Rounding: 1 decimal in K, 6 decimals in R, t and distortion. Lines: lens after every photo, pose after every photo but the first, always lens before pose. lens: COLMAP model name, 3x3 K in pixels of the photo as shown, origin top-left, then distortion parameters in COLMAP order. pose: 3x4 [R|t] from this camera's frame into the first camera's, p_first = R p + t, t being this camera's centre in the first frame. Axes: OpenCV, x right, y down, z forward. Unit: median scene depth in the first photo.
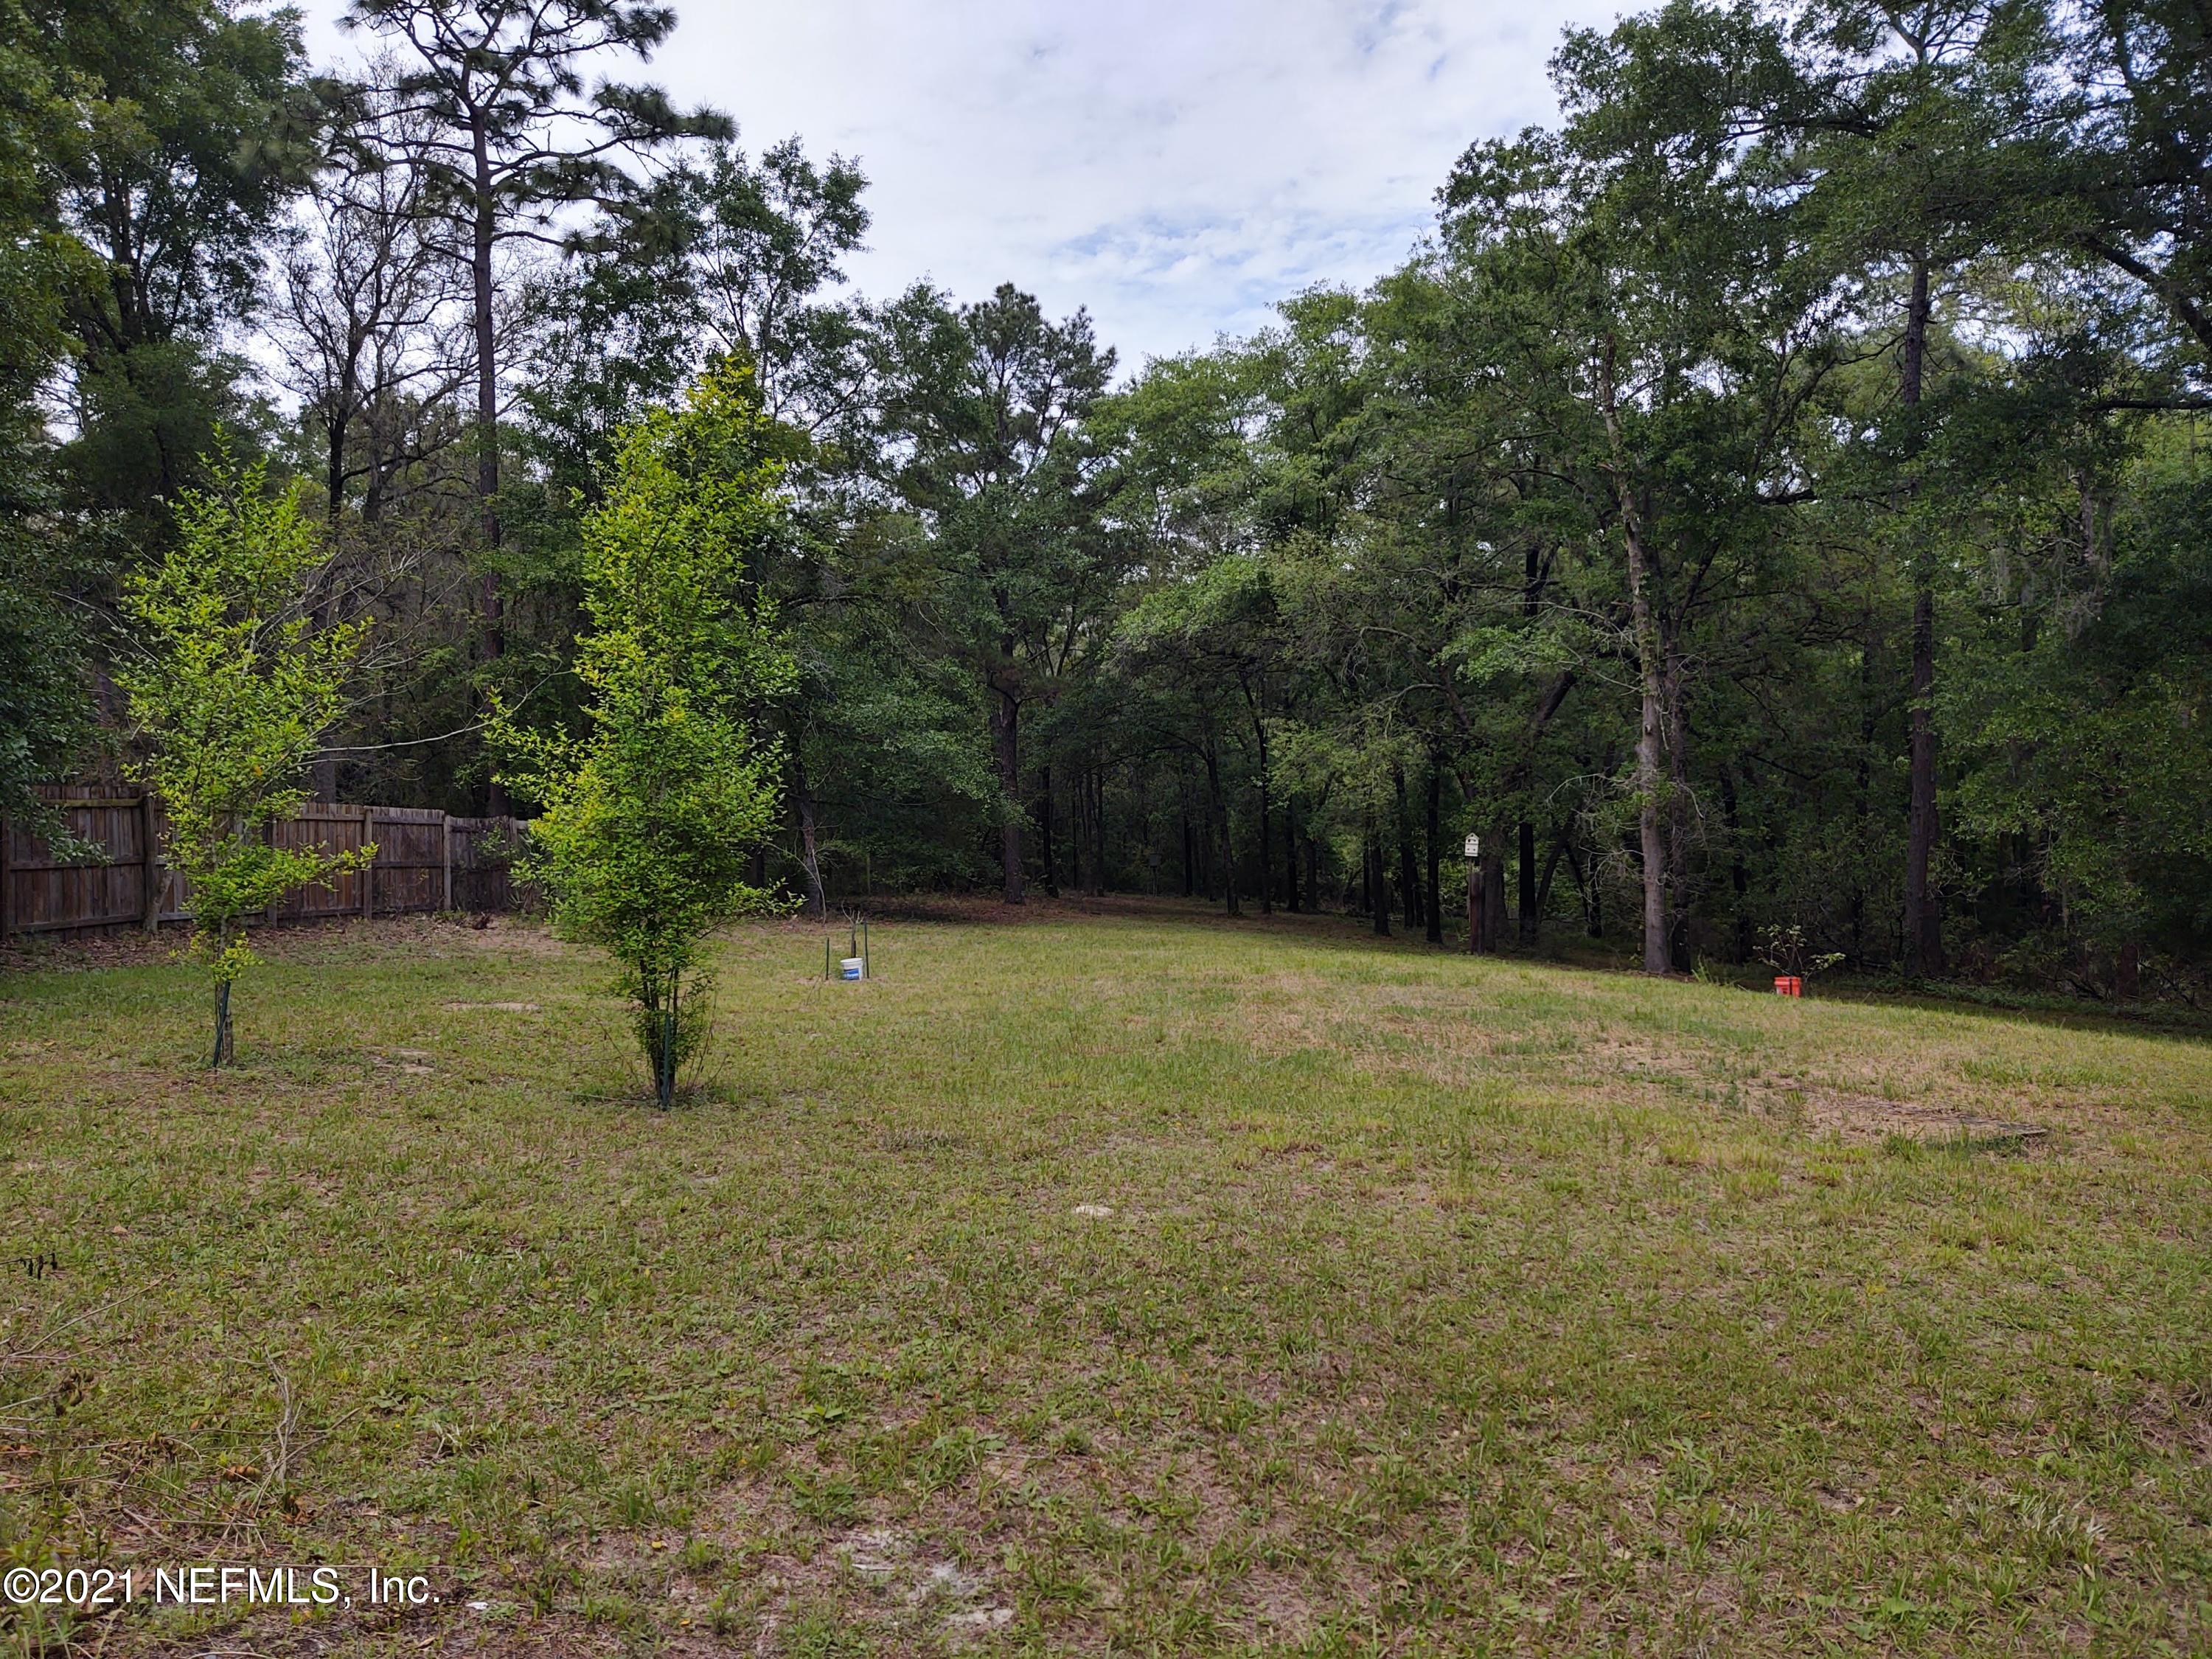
lens RADIAL K [[1698.1, 0, 1103.9], [0, 1698.1, 838.2], [0, 0, 1]] dist [0.014253, -0.002921]
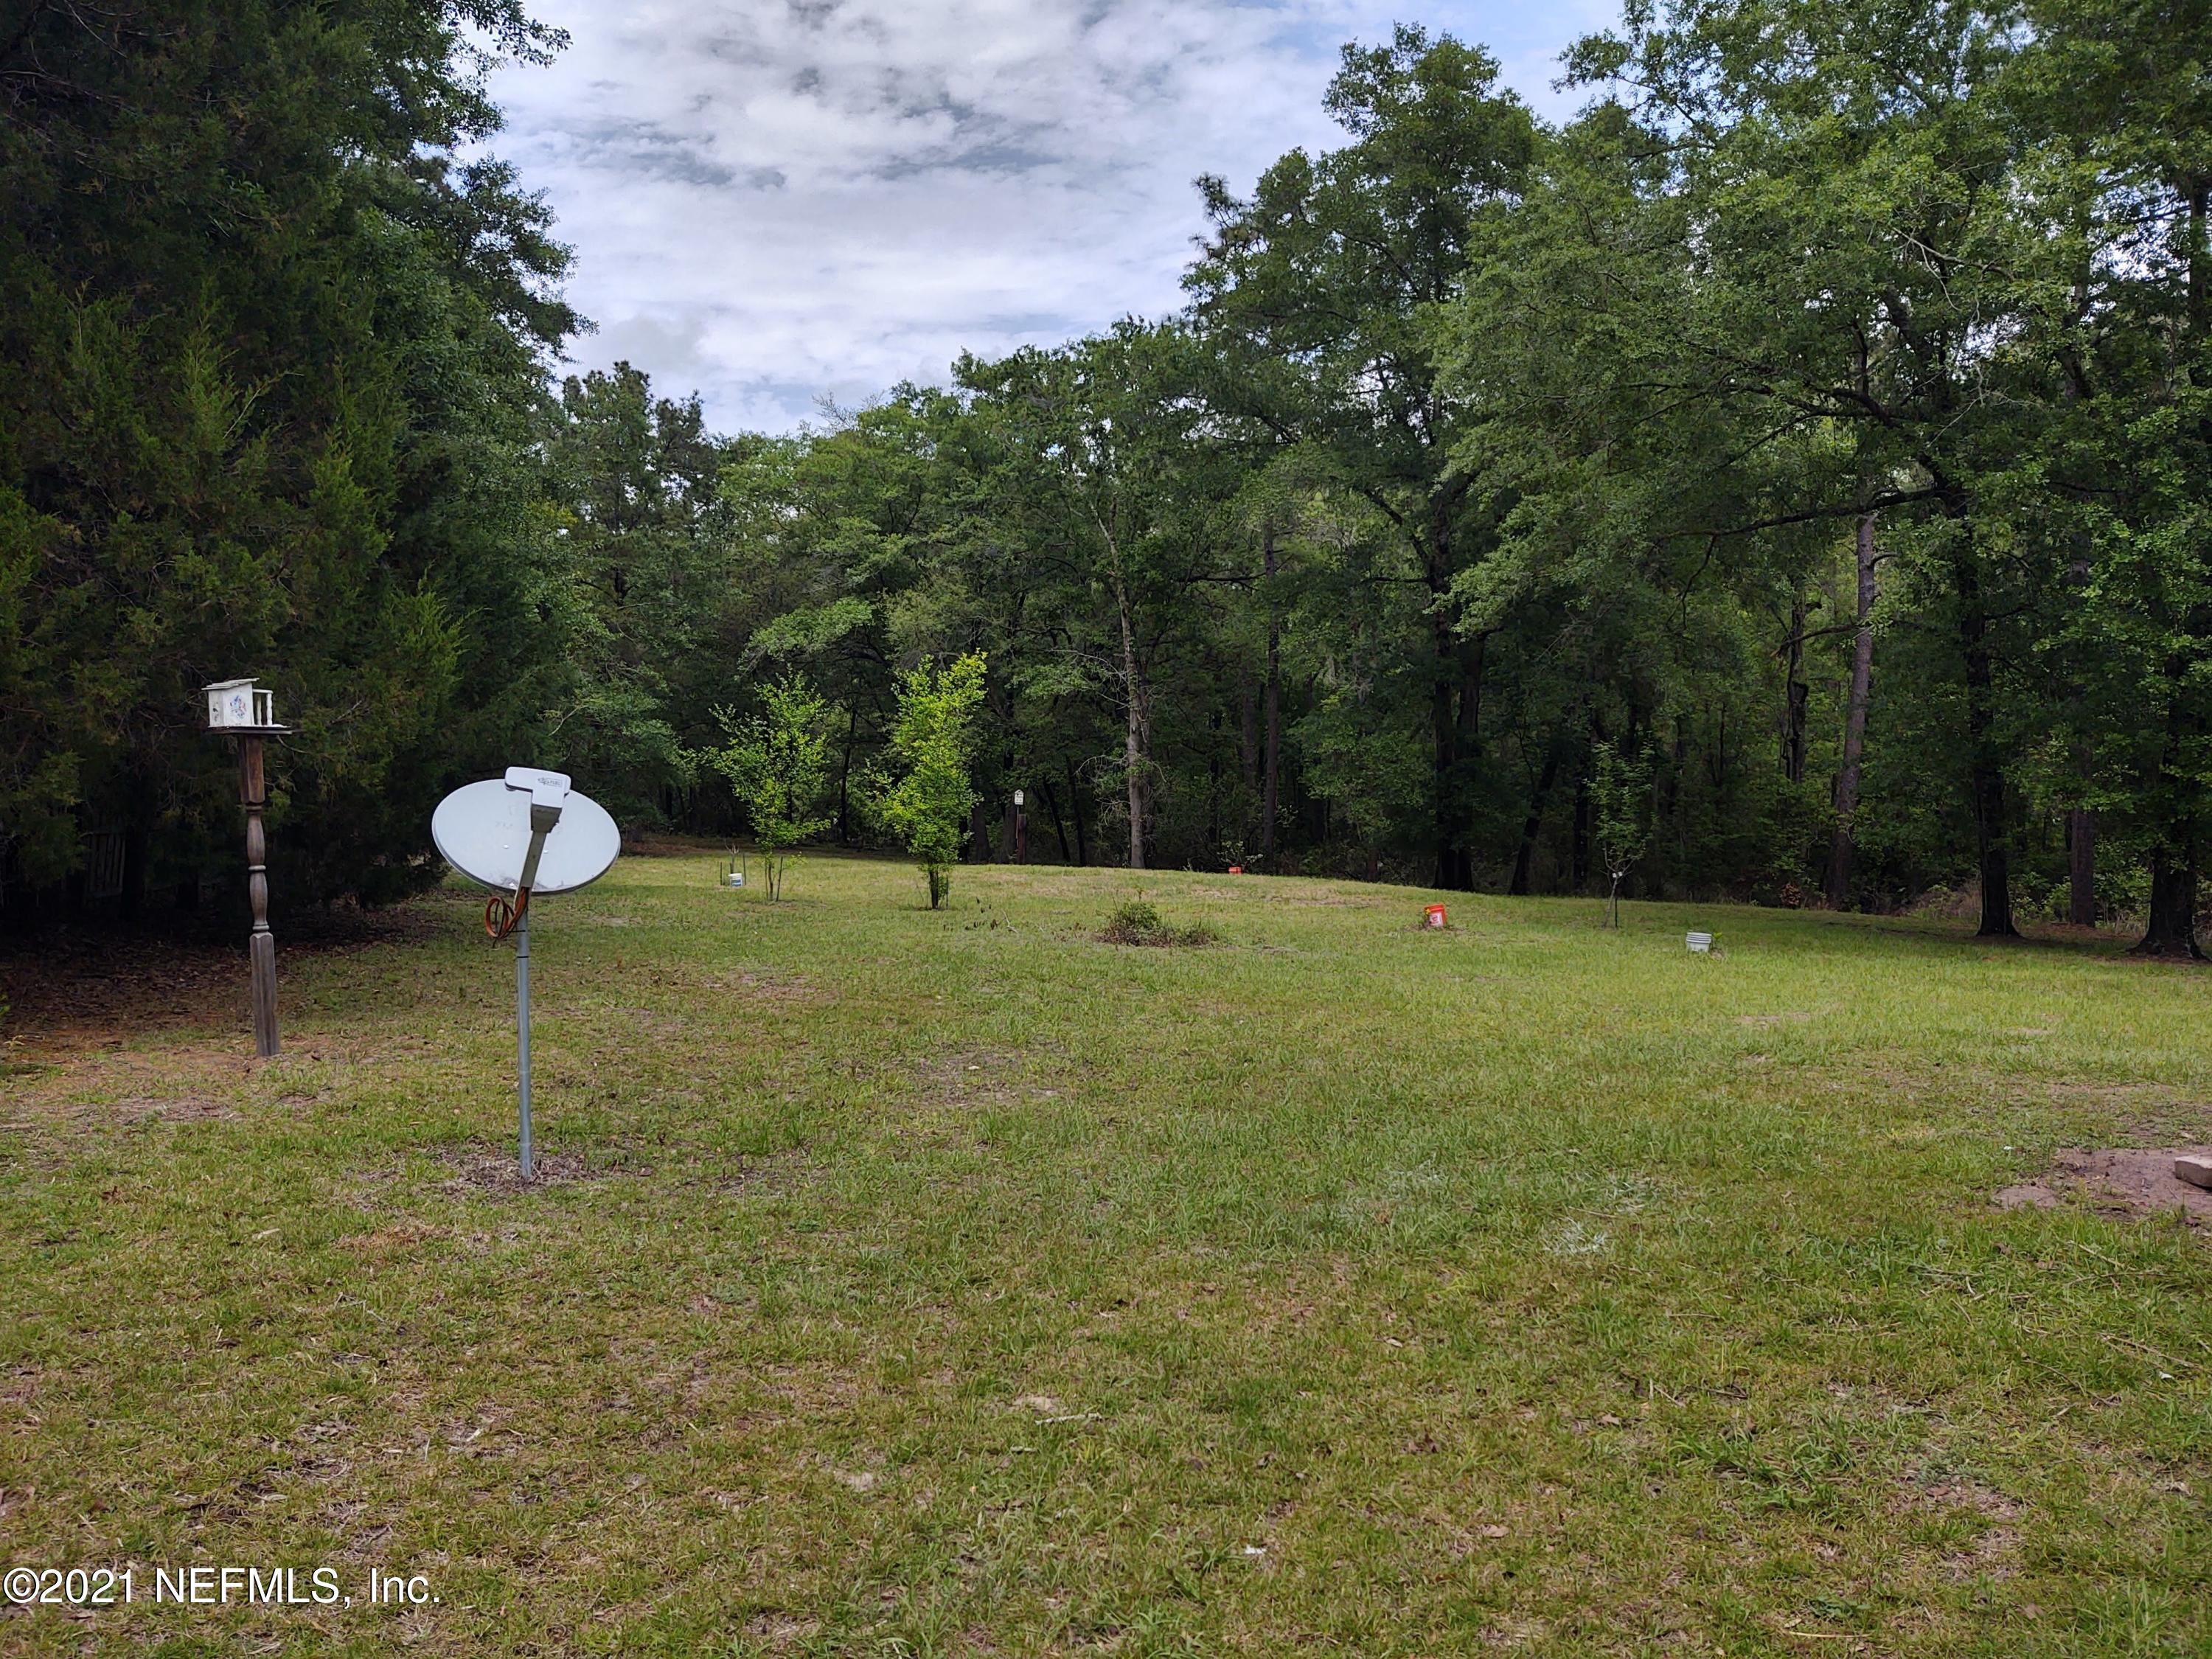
lens RADIAL K [[1698.1, 0, 1106.9], [0, 1698.1, 823.5], [0, 0, 1]] dist [0.014253, -0.002921]
pose [[0.919261, -0.014355, 0.393386, -0.369535], [0.001619, 0.999464, 0.032689, -0.025716], [-0.393644, -0.029413, 0.918792, -0.544973]]
